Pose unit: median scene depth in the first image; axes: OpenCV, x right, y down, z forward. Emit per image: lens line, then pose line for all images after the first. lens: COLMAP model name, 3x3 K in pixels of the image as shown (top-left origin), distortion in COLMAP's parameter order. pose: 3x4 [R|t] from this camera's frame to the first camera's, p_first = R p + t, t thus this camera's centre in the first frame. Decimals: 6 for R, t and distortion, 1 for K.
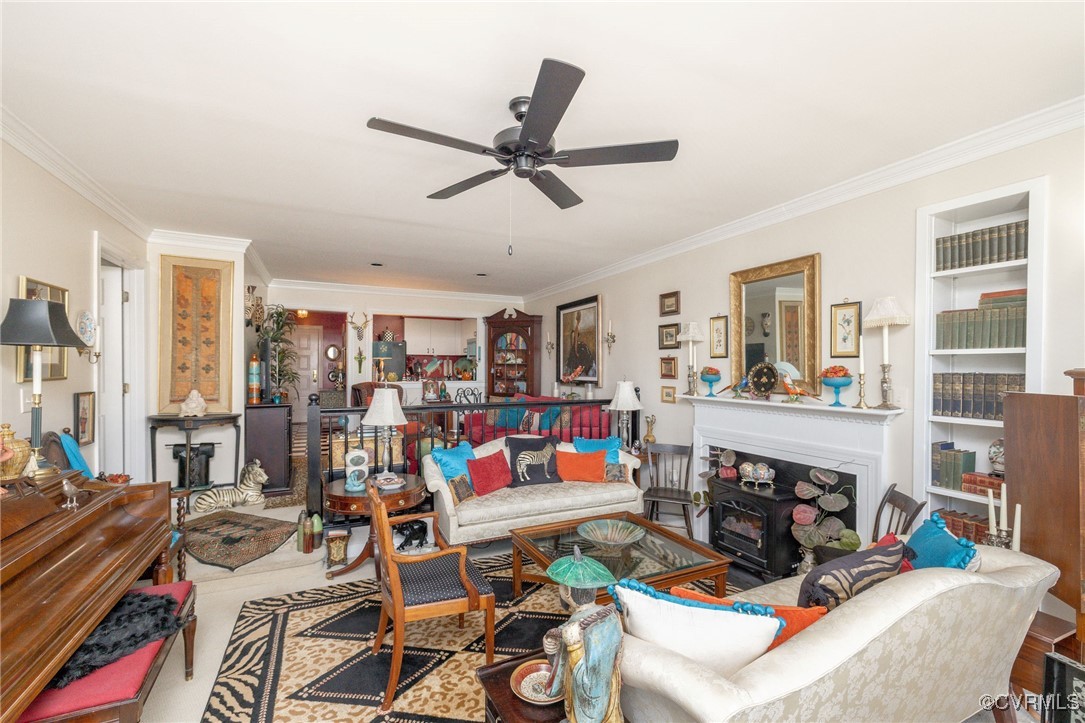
lens RADIAL K [[453.6, 0, 539.0], [0, 453.6, 368.6], [0, 0, 1]] dist [-0.000687, 0.000015]
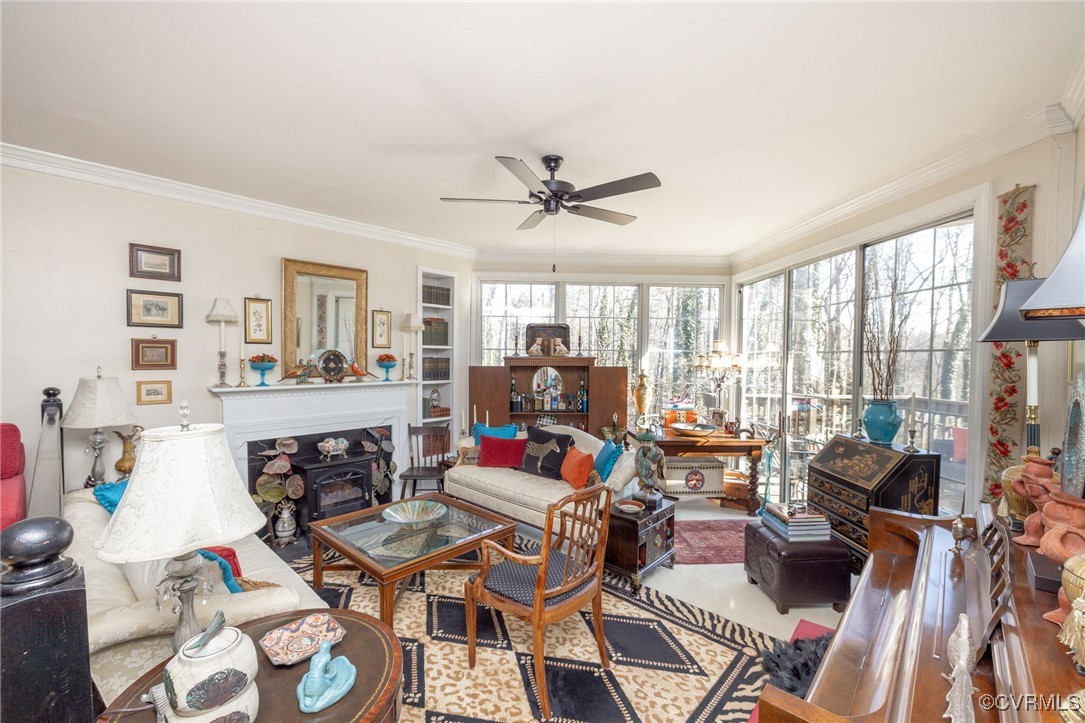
lens RADIAL K [[453.6, 0, 539.0], [0, 453.6, 368.6], [0, 0, 1]] dist [-0.000687, 0.000015]
pose [[-0.365812, -0.041723, 0.929753, -0.761890], [-0.013728, 0.999128, 0.039434, -0.019191], [-0.930588, 0.001662, -0.366066, 0.922253]]
